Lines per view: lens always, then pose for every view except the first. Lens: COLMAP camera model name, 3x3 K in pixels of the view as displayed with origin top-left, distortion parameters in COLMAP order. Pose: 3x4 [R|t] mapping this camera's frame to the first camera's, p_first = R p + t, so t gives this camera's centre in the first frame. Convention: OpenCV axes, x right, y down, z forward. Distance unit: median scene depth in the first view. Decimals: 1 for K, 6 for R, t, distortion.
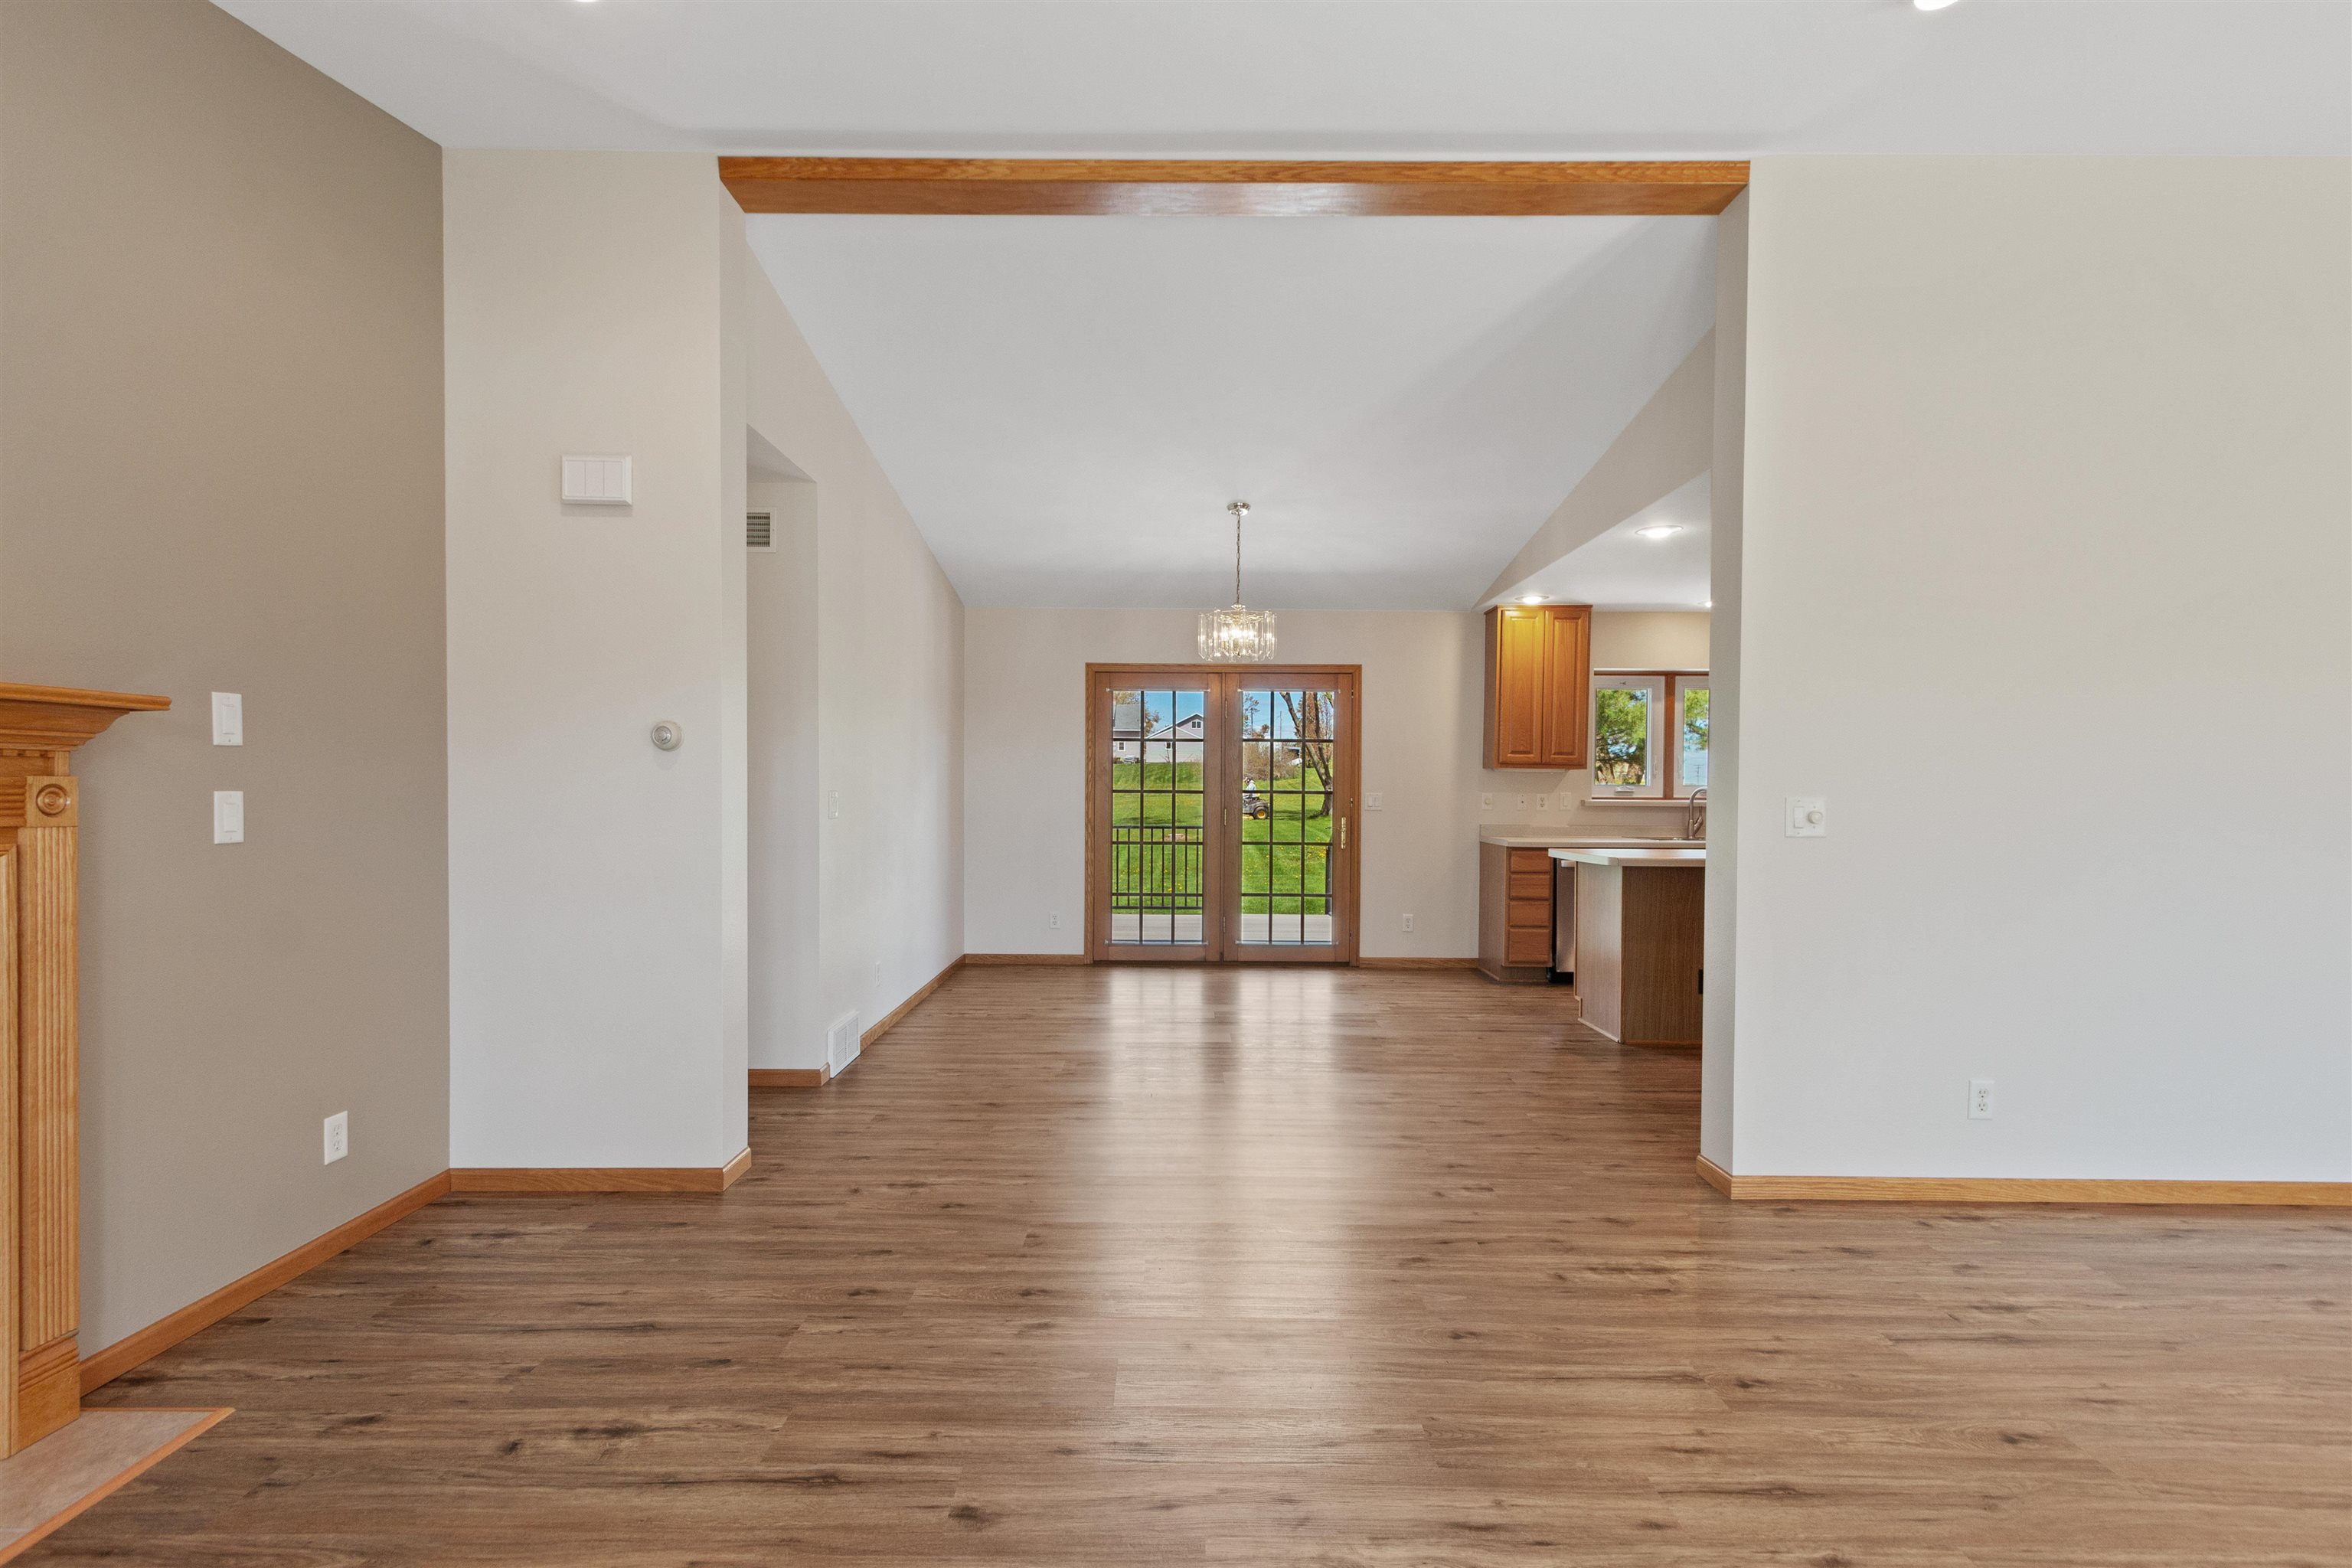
lens RADIAL K [[1081.9, 0, 1174.8], [0, 1081.9, 809.5], [0, 0, 1]] dist [0.005345, 0.000326]
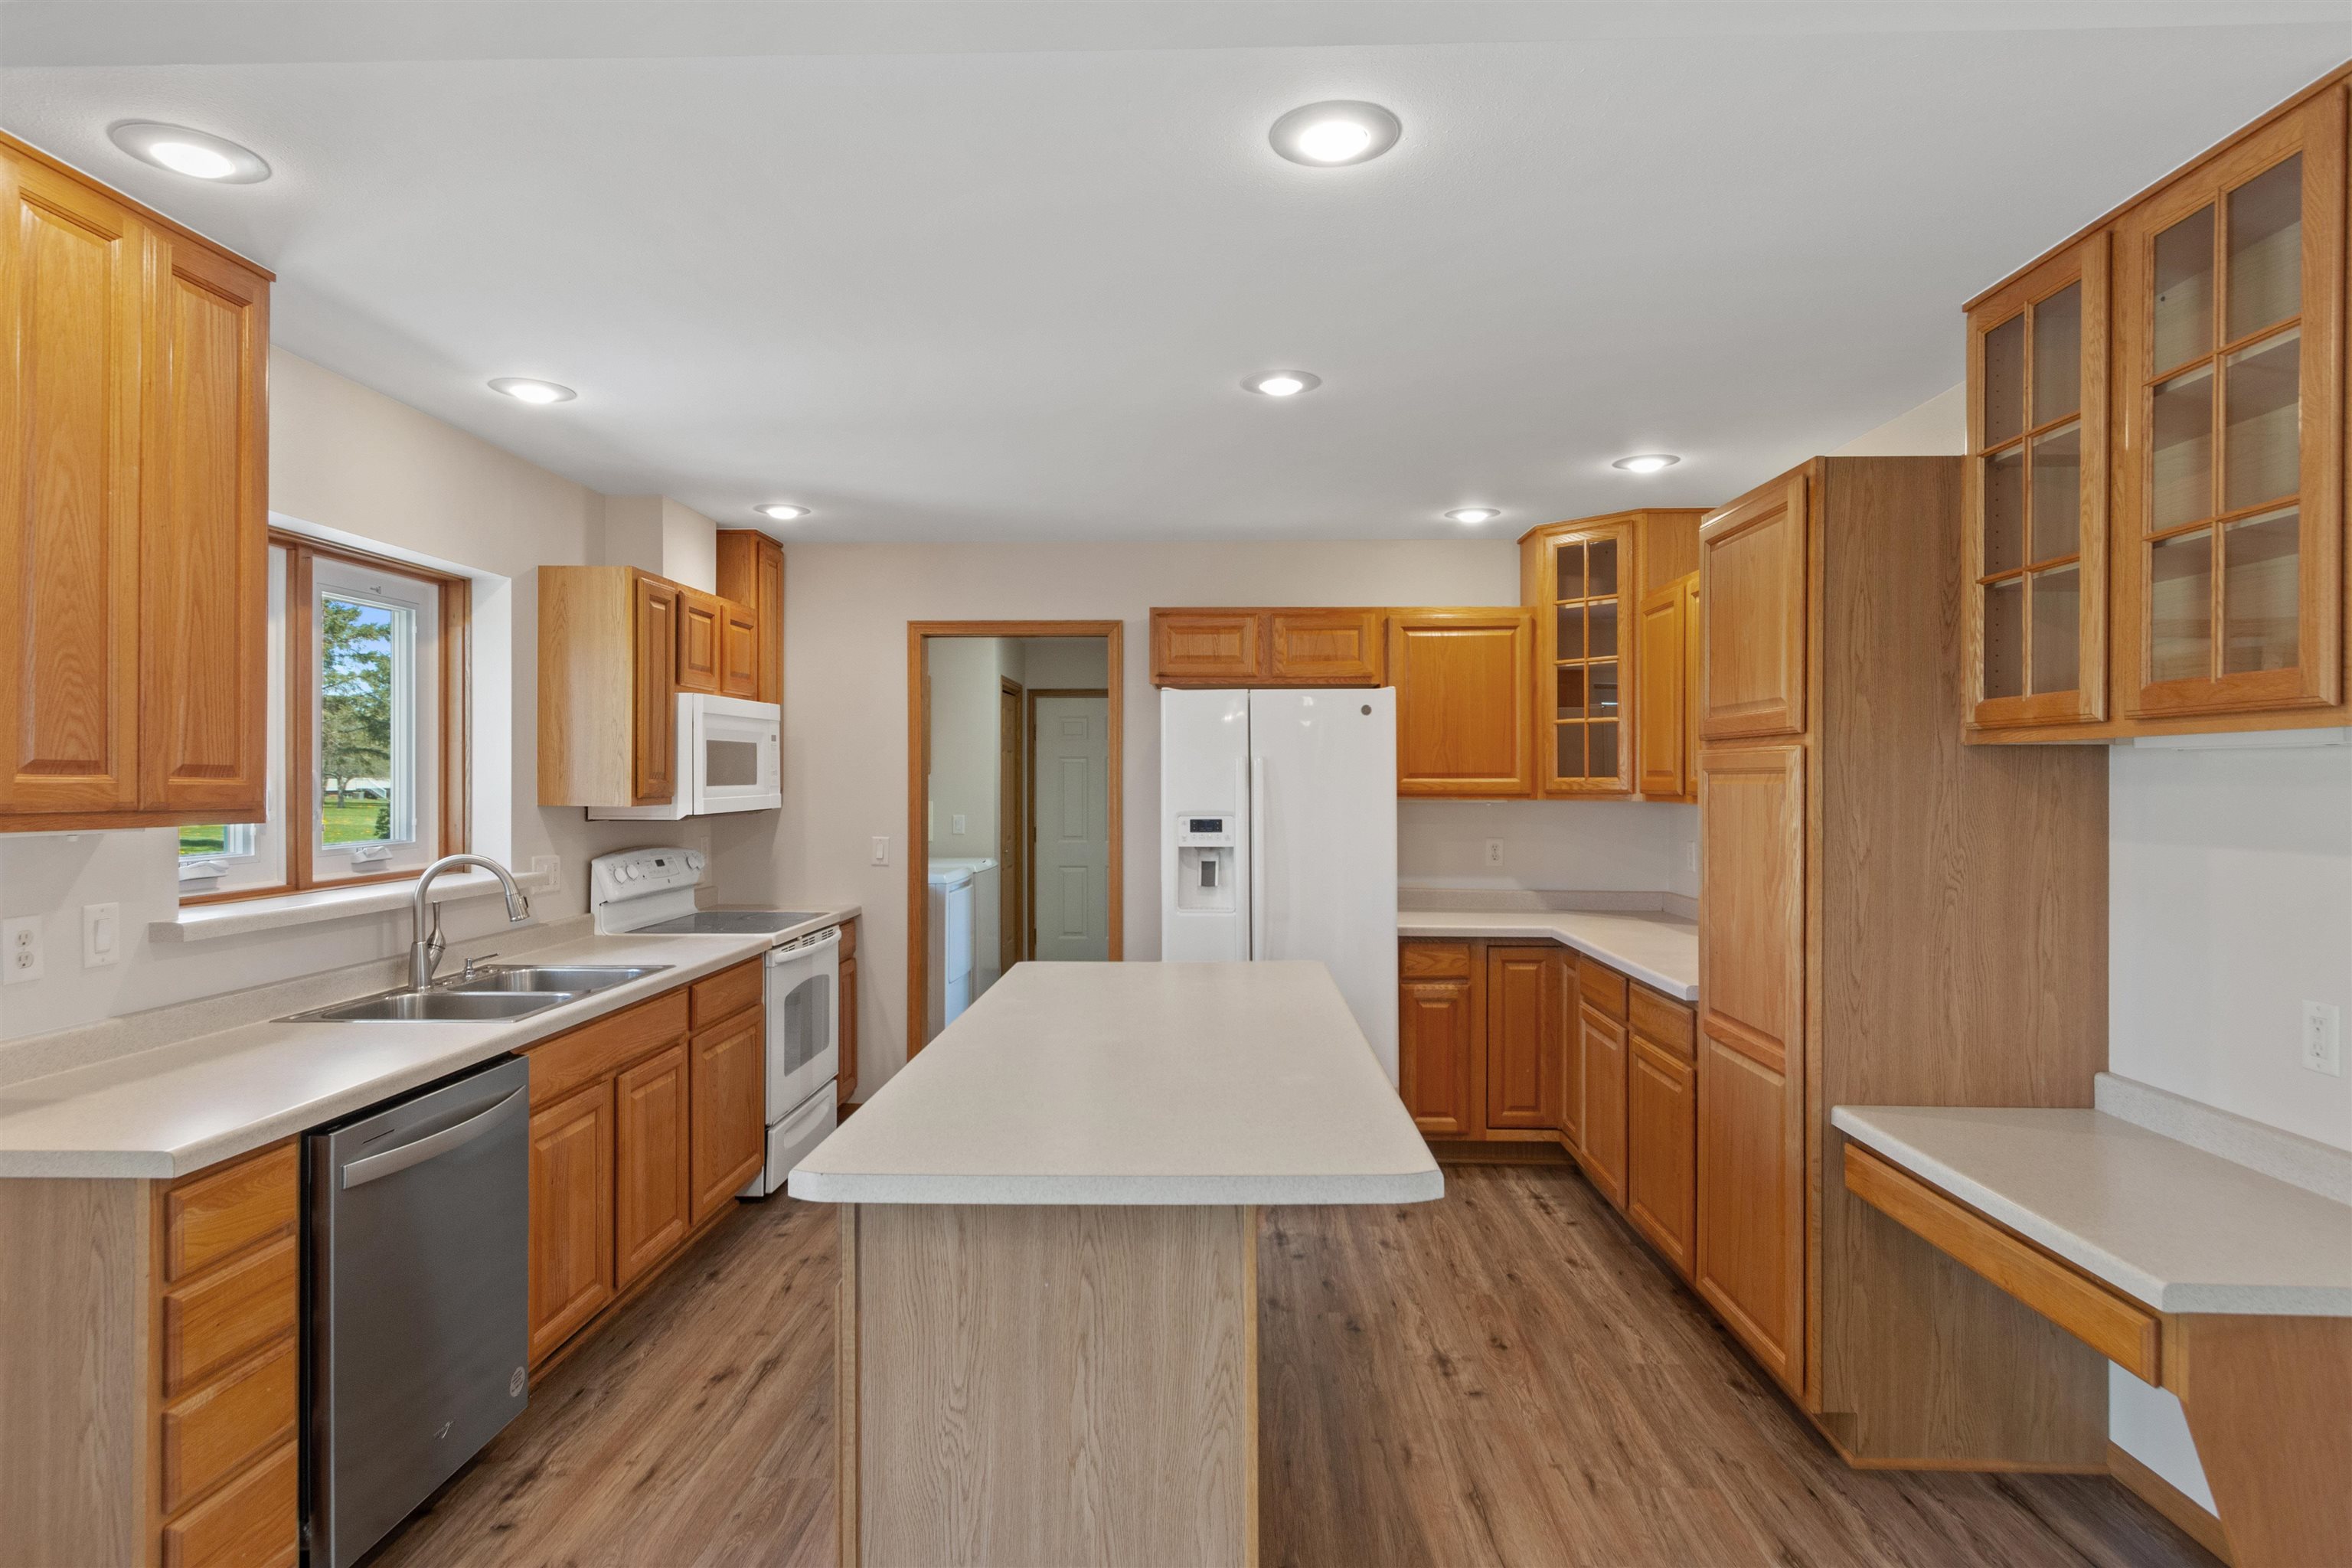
lens RADIAL K [[1263.8, 0, 1173.1], [0, 1263.8, 775.0], [0, 0, 1]] dist [0.002463, 0.000604]
pose [[0.038309, -0.007119, 0.999241, 0.056285], [0.020394, 0.999772, 0.006341, -0.062379], [-0.999058, 0.020135, 0.038445, 0.967423]]
